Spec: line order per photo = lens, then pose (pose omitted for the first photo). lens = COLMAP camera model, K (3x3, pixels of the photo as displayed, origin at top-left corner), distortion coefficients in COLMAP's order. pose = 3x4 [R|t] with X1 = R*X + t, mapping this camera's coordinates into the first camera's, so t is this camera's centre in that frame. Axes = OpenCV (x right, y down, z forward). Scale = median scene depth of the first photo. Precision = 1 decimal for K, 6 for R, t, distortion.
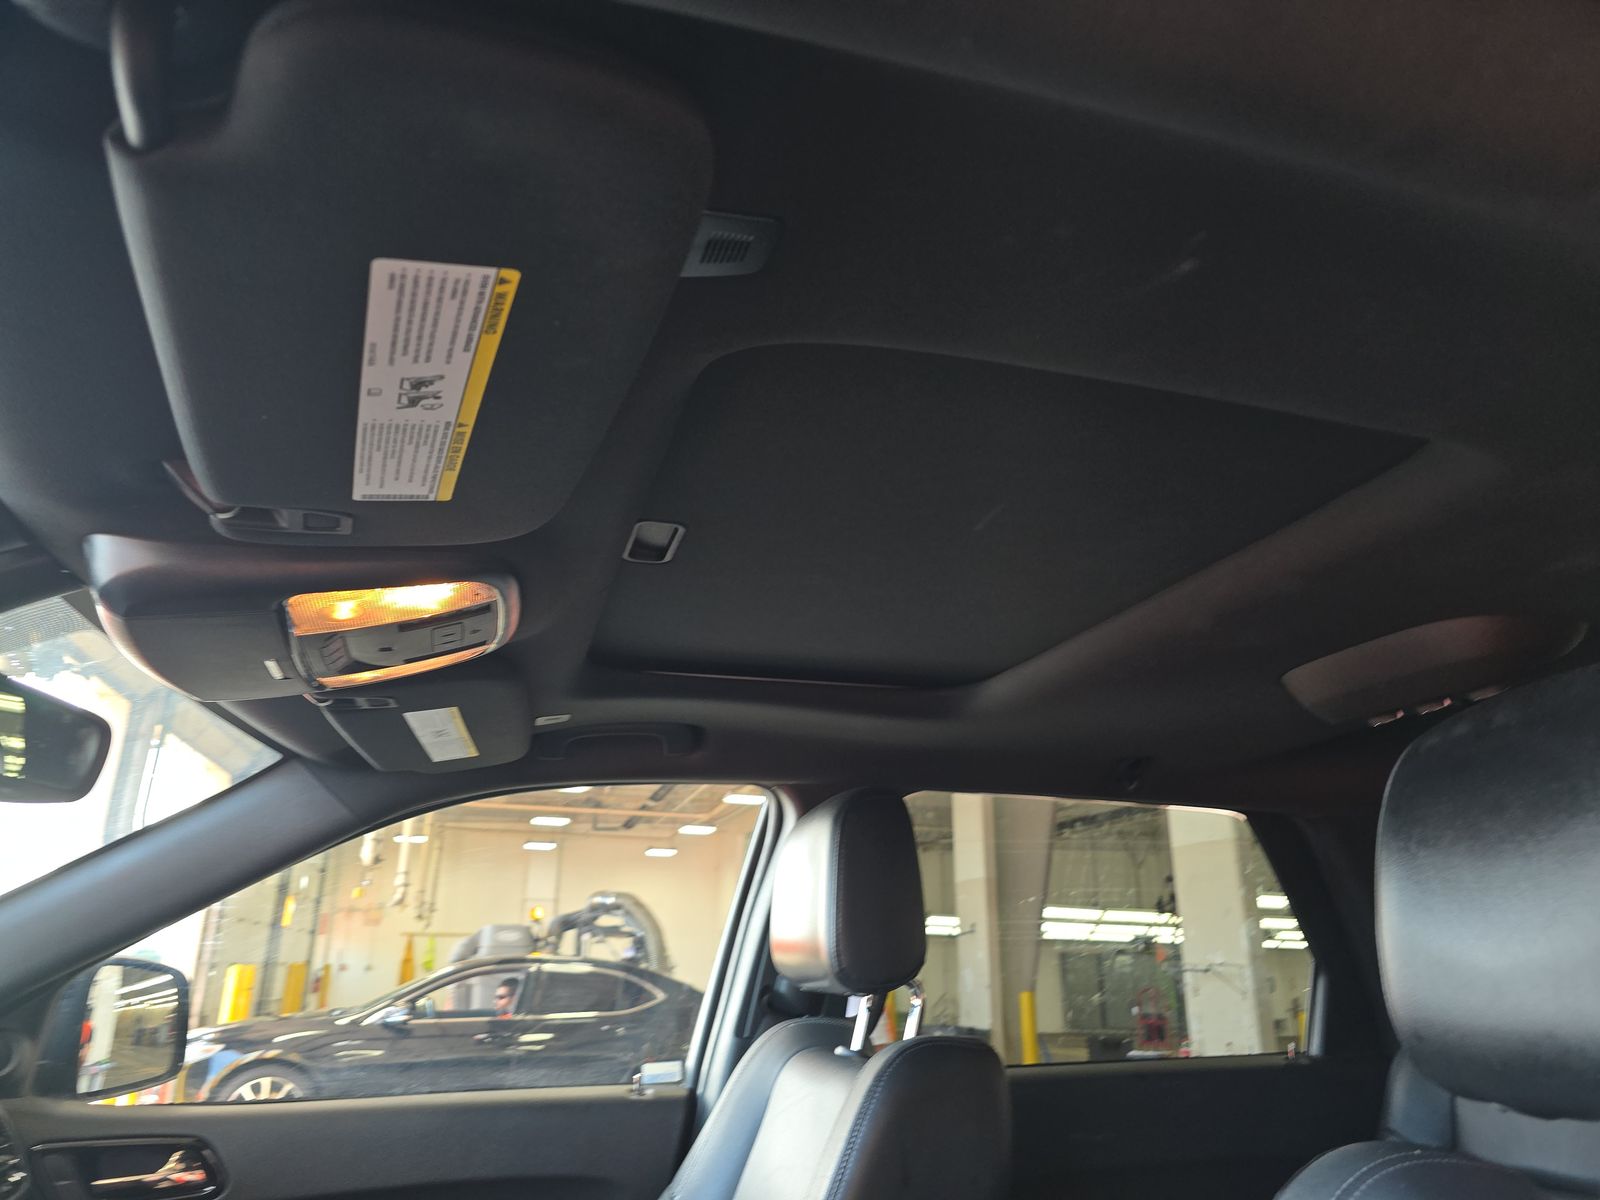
lens RADIAL K [[1092.1, 0, 798.5], [0, 1092.1, 601.8], [0, 0, 1]] dist [0.028684, -0.014698]
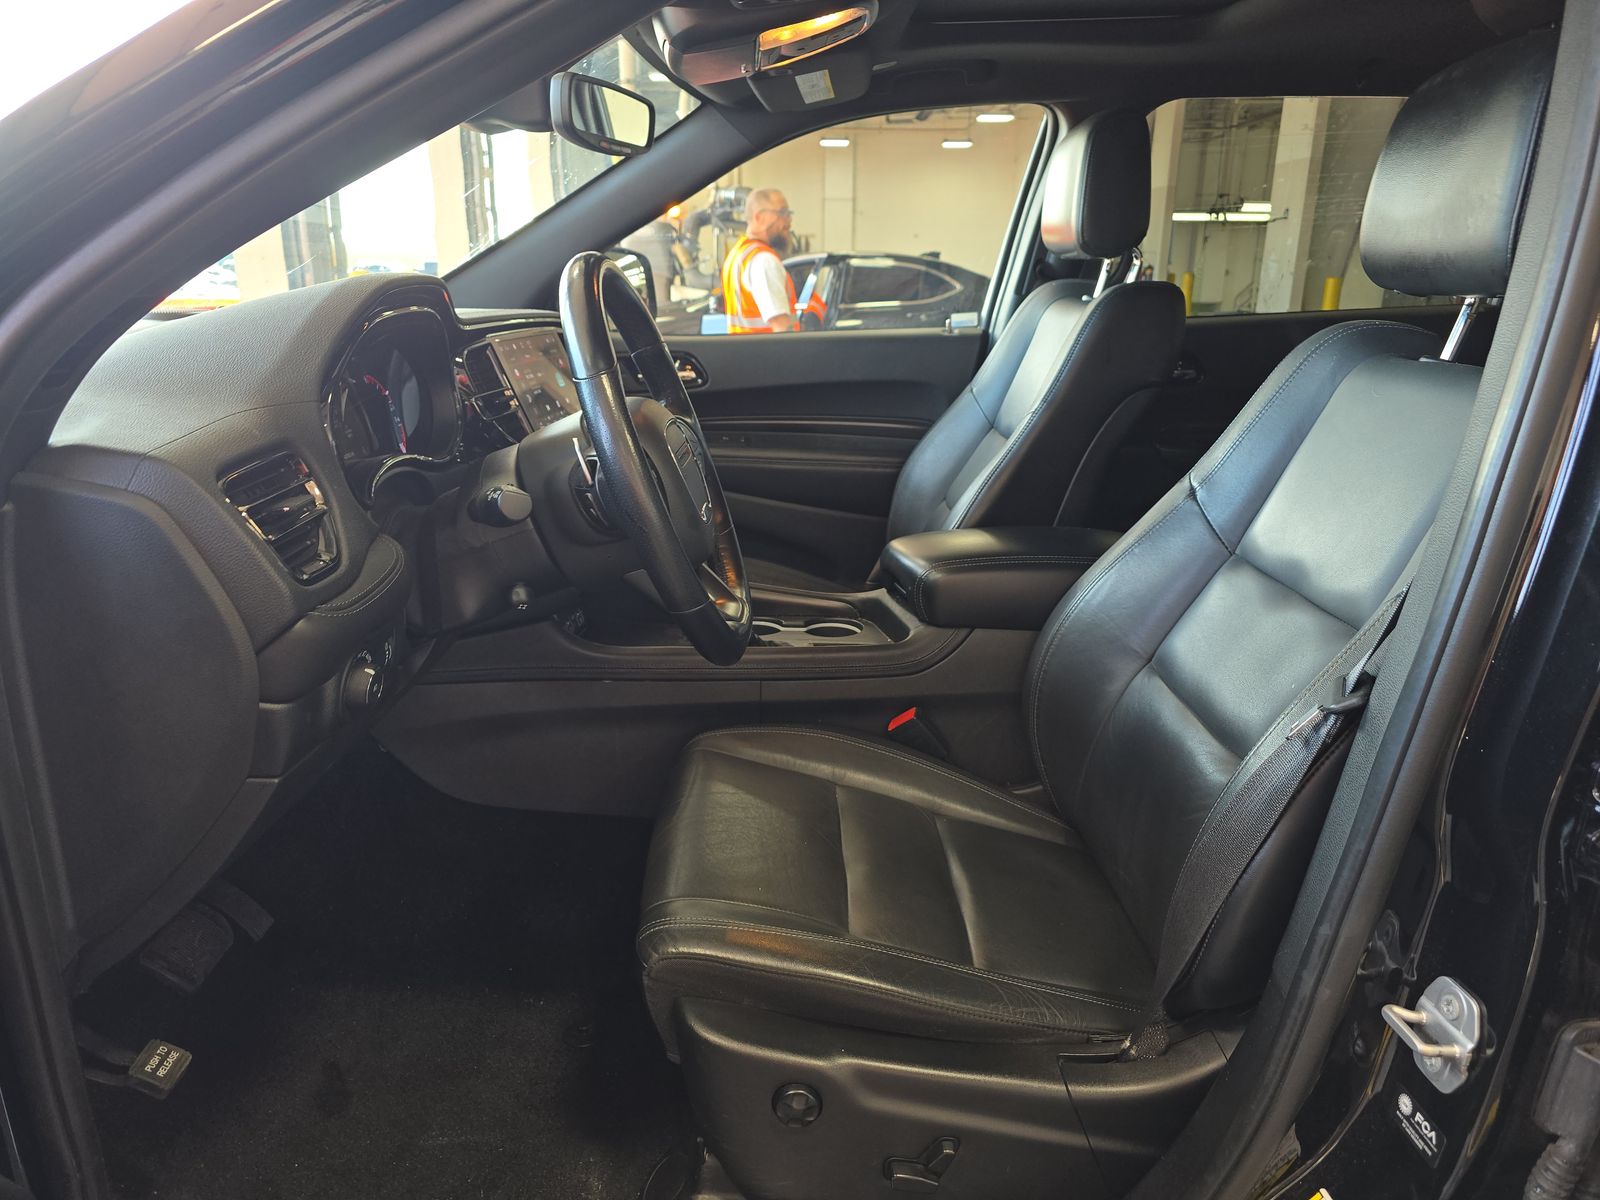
lens RADIAL K [[1092.1, 0, 789.8], [0, 1092.1, 614.7], [0, 0, 1]] dist [0.028684, -0.014698]
pose [[0.965605, 0.063825, -0.252058, 0.043824], [0.097171, 0.810585, 0.577503, -0.119043], [0.241174, -0.582132, 0.776503, -0.420627]]
